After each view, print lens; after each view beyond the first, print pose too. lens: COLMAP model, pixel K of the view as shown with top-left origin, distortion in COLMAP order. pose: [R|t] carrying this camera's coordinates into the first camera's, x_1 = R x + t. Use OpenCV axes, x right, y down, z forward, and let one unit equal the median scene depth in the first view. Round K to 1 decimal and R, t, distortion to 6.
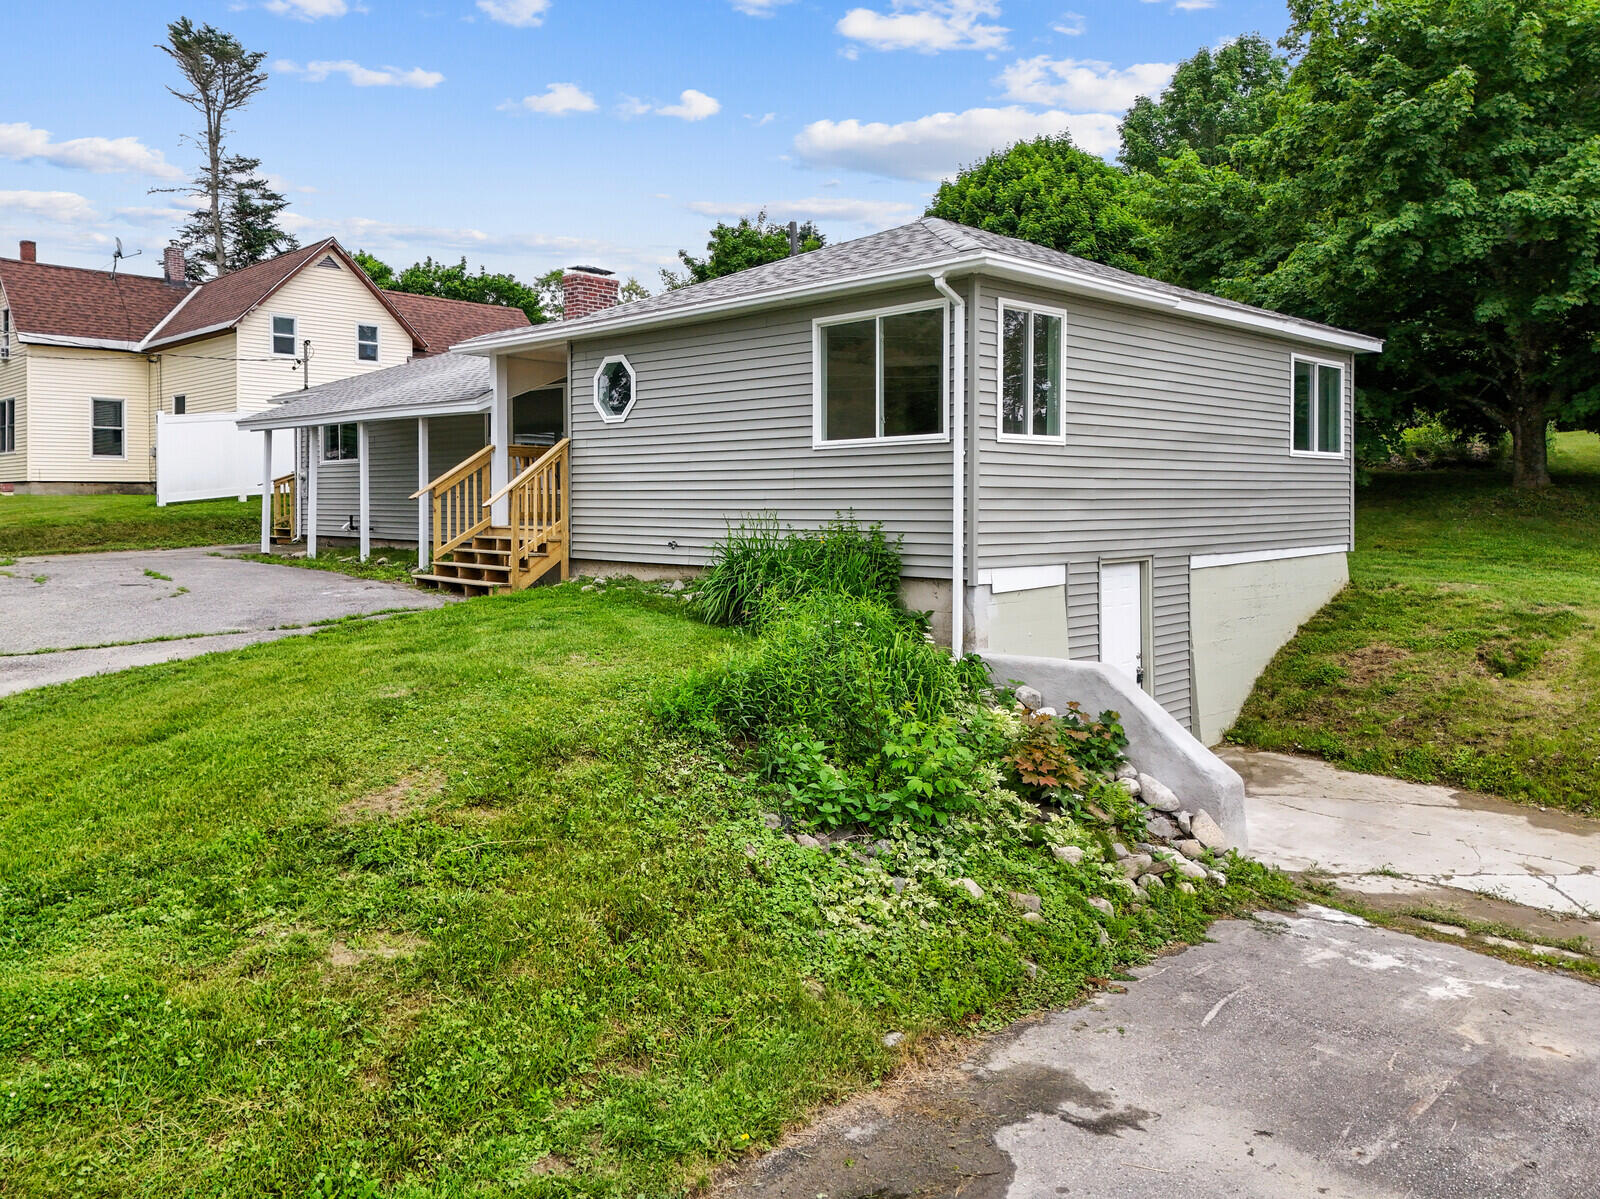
lens RADIAL K [[1200.5, 0, 804.9], [0, 1200.5, 519.3], [0, 0, 1]] dist [0.054550, -0.024188]
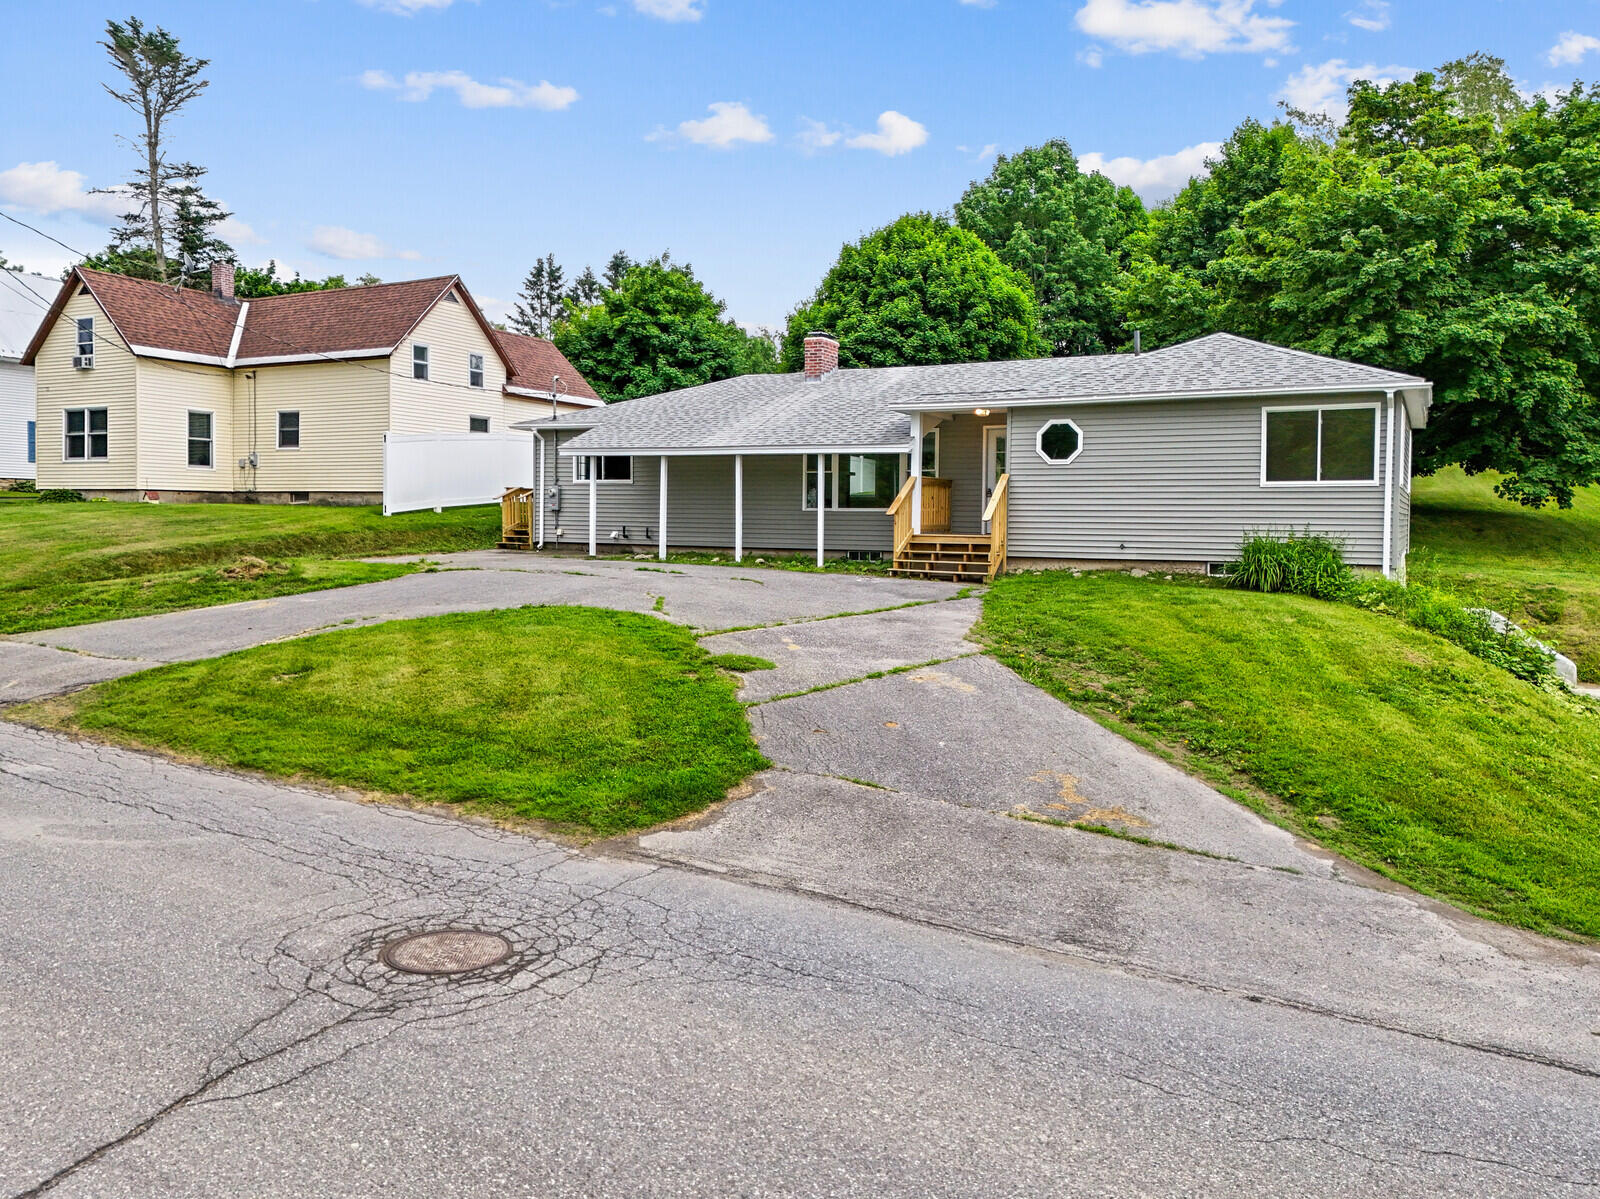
lens RADIAL K [[1174.2, 0, 800.4], [0, 1174.2, 576.7], [0, 0, 1]] dist [0.079136, -0.077129]
pose [[0.956763, -0.003632, 0.290848, -0.623979], [-0.006553, 0.999399, 0.034038, 0.007370], [-0.290796, -0.034472, 0.956164, -0.214761]]
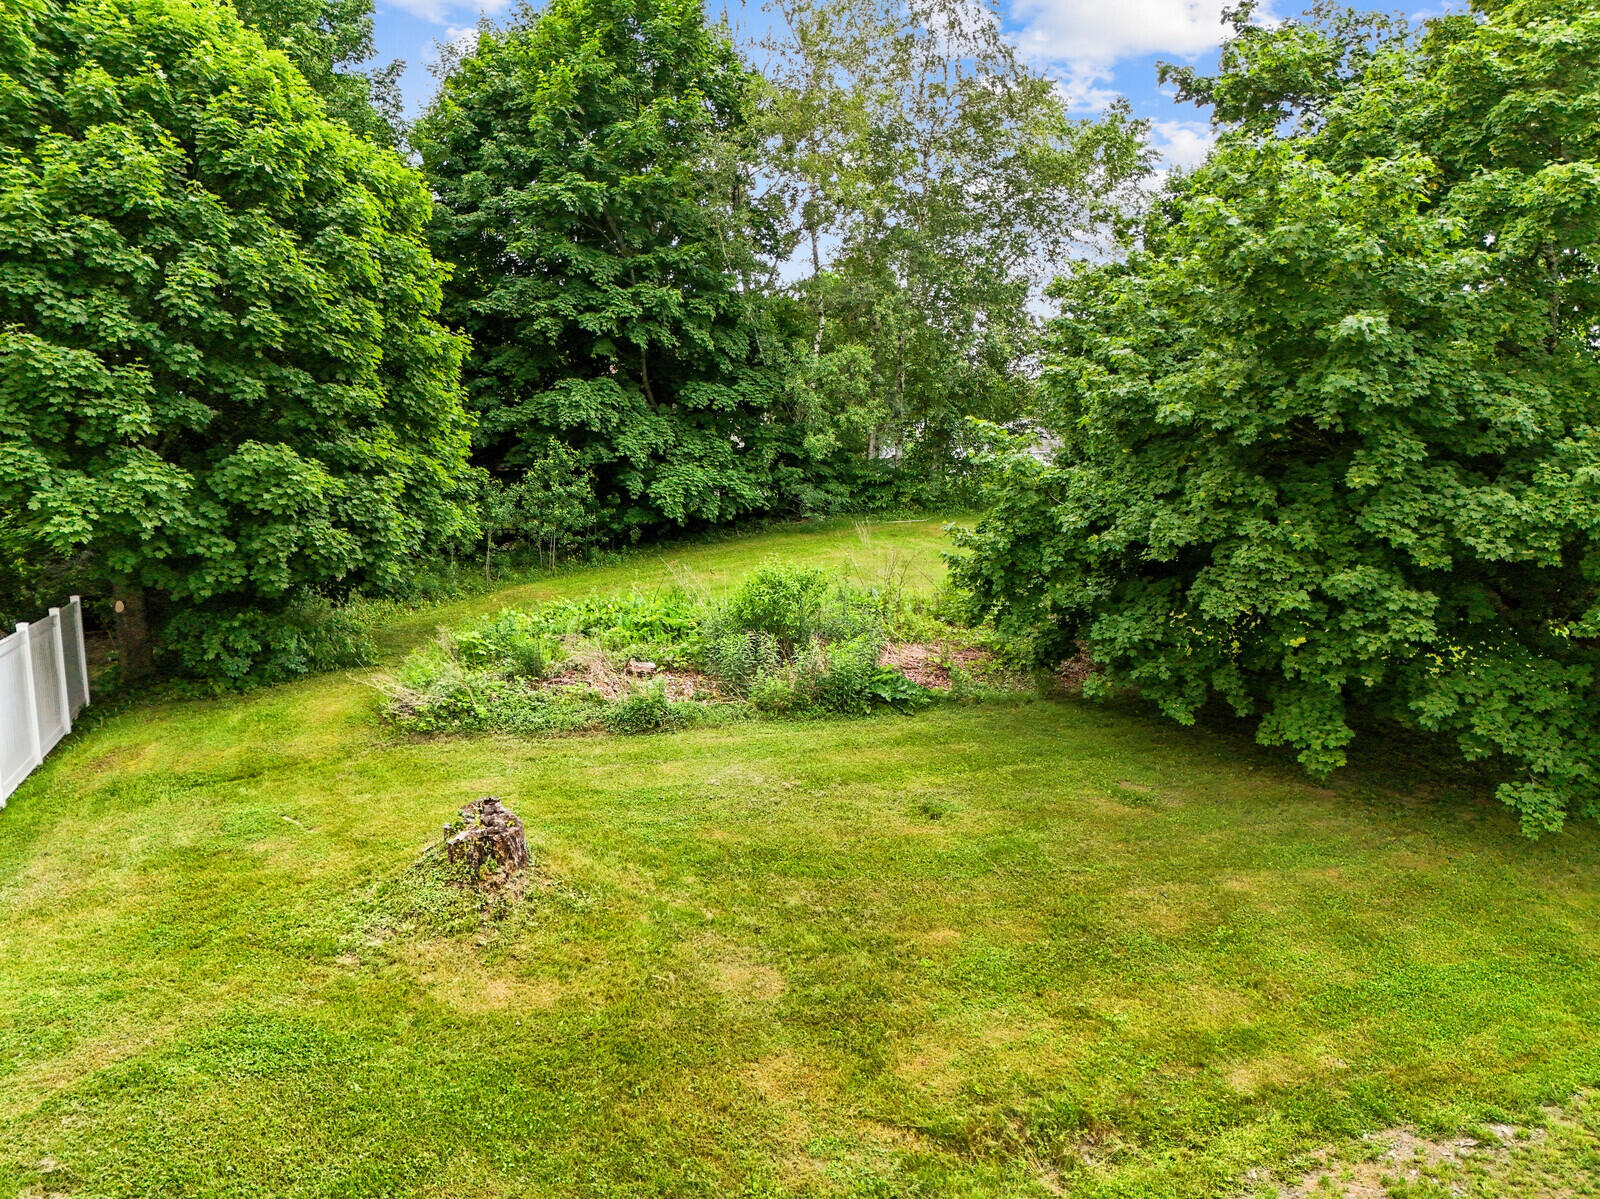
lens RADIAL K [[1186.8, 0, 800.0], [0, 1186.8, 599.5], [0, 0, 1]] dist [0.026320, 0.001675]
pose [[0.387849, -0.114113, 0.914632, -0.285166], [0.032352, 0.993381, 0.110219, -0.260877], [-0.921155, -0.013158, 0.388974, 1.414966]]
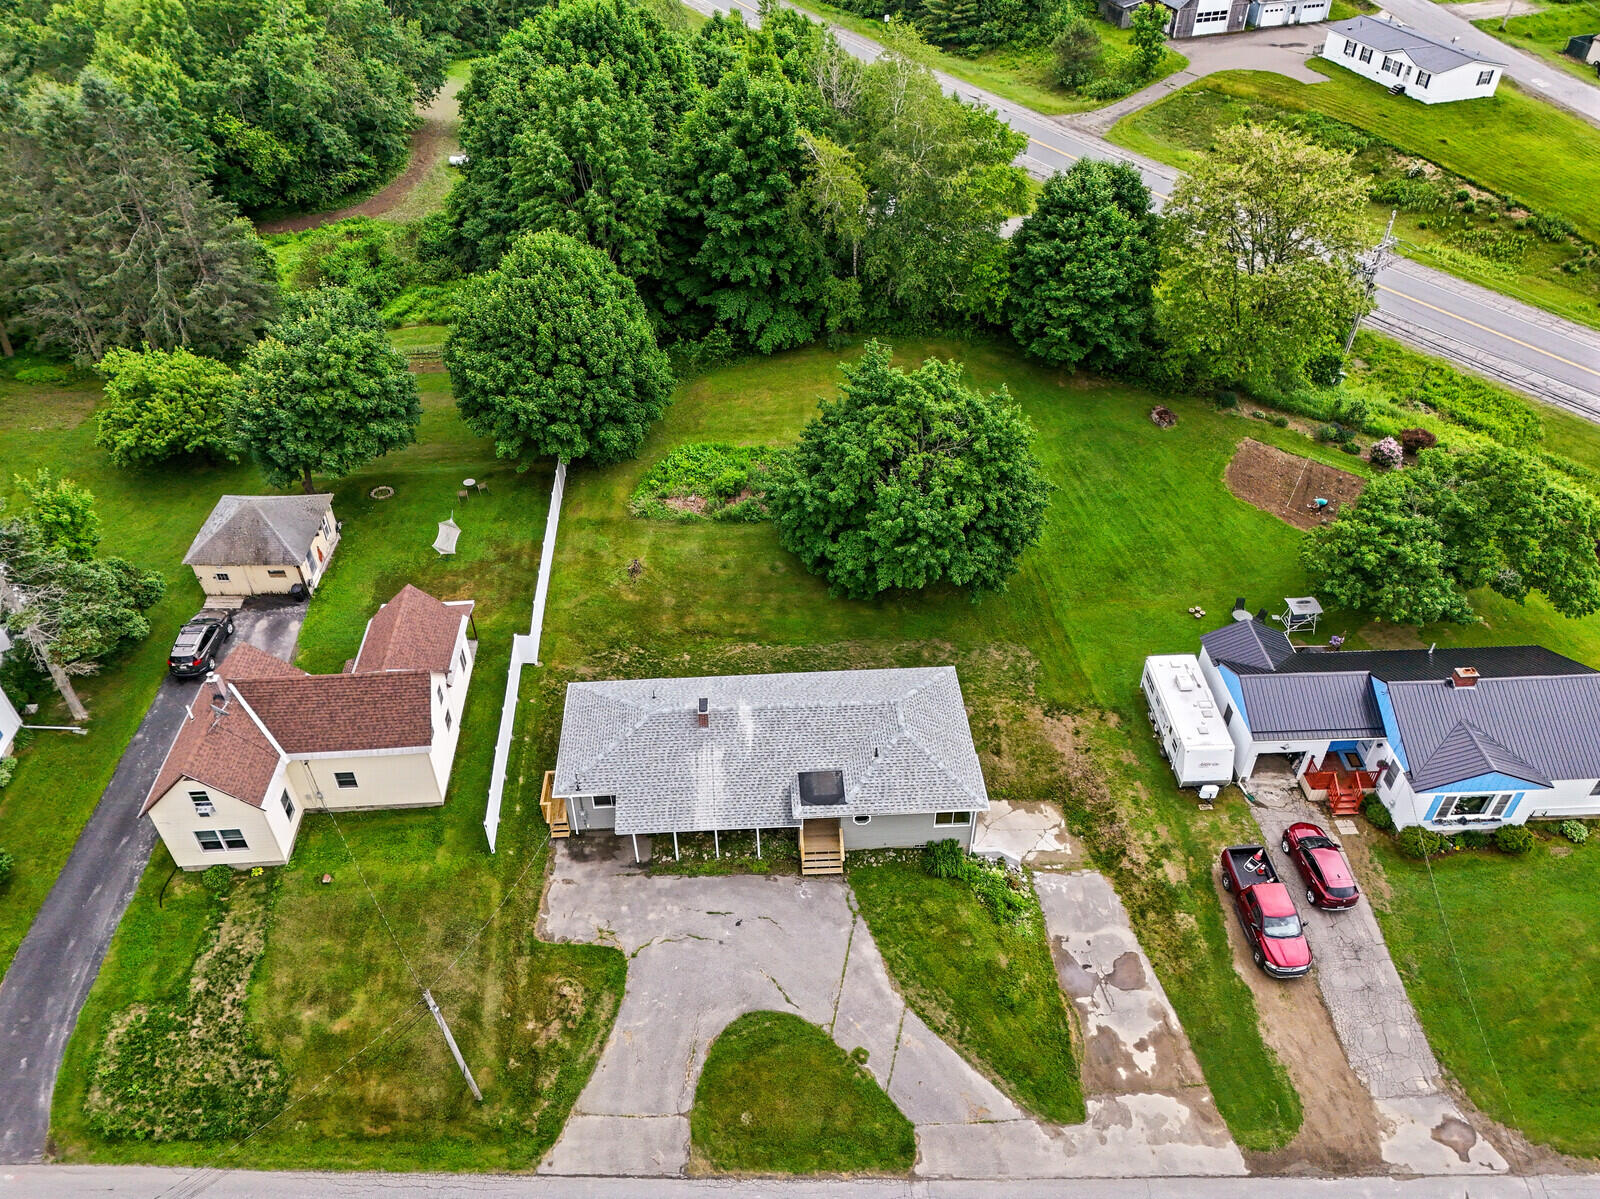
lens RADIAL K [[1174.2, 0, 800.4], [0, 1174.2, 576.7], [0, 0, 1]] dist [0.079136, -0.077129]
pose [[0.672355, -0.449996, 0.587744, -1.492827], [0.008417, 0.798599, 0.601805, -2.073001], [-0.740181, -0.399679, 0.540729, -0.391982]]
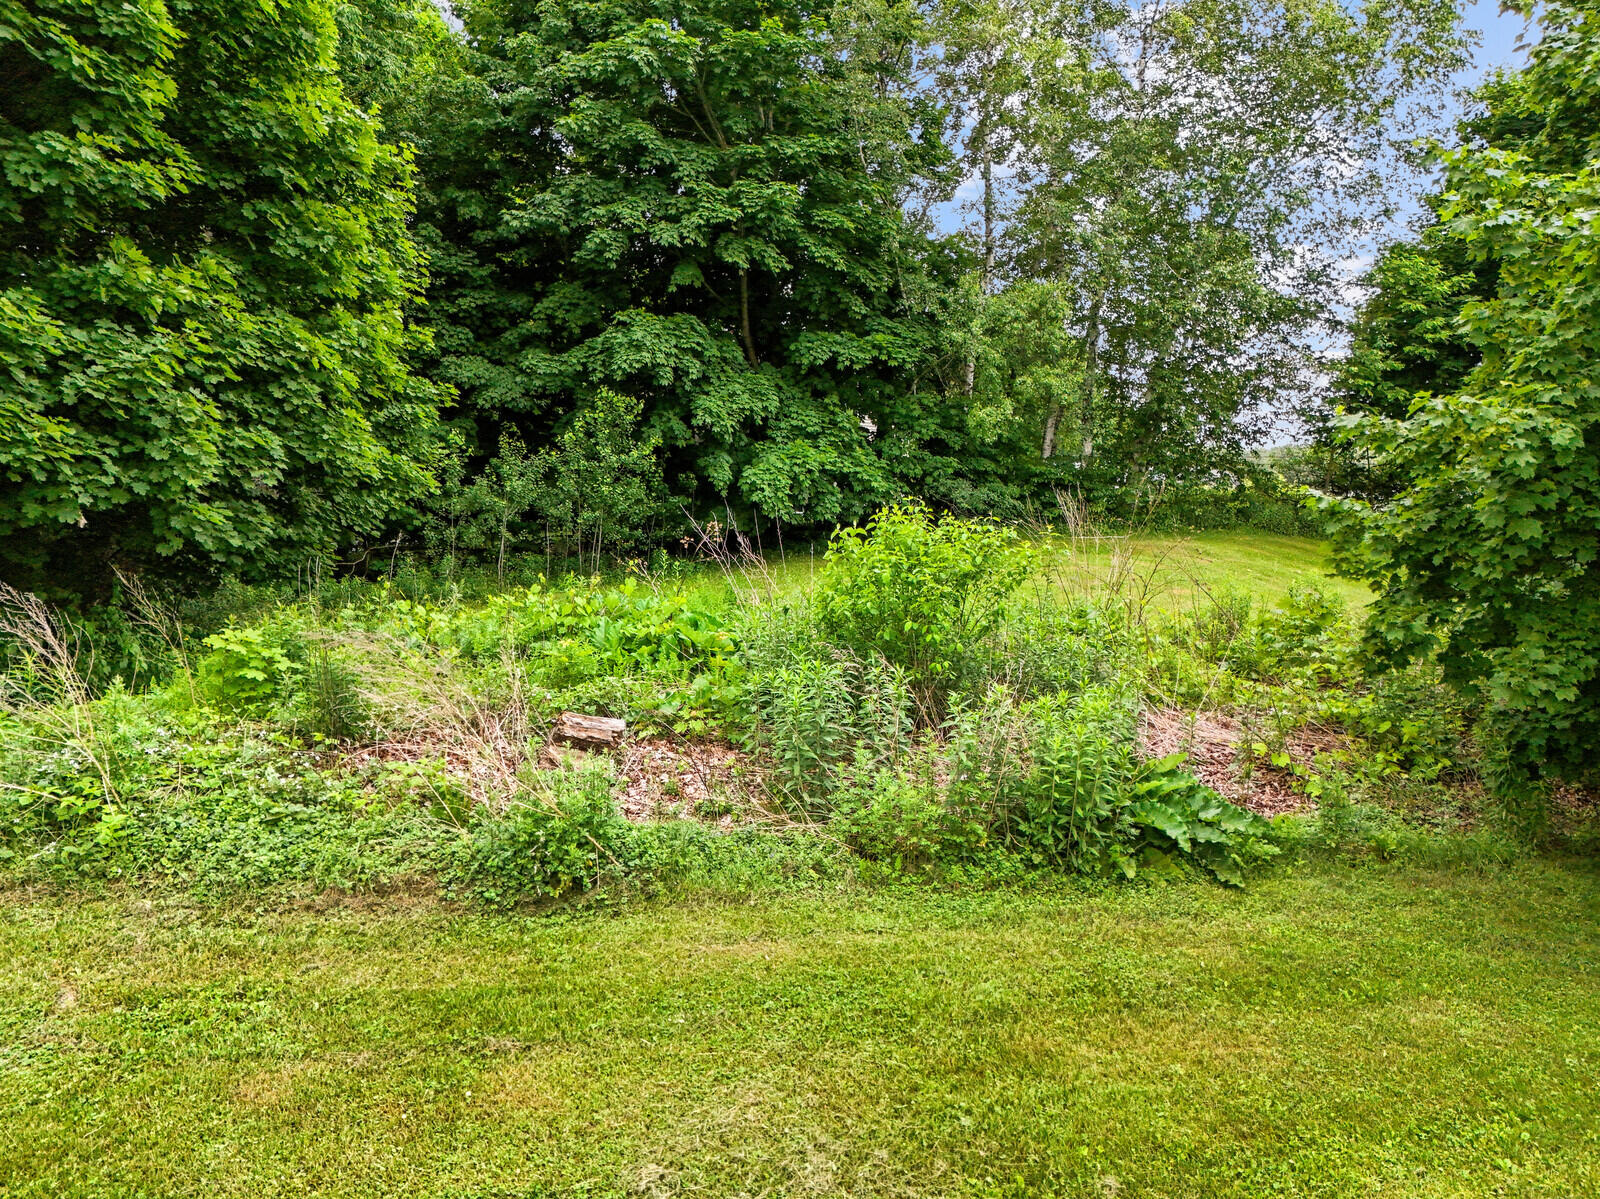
lens RADIAL K [[1163.0, 0, 800.0], [0, 1163.0, 599.5], [0, 0, 1]] dist [0.069695, -0.069594]
pose [[0.496235, -0.047901, 0.866866, 0.206201], [-0.005163, 0.998296, 0.058119, -0.176219], [-0.868173, -0.033316, 0.495142, 1.635091]]
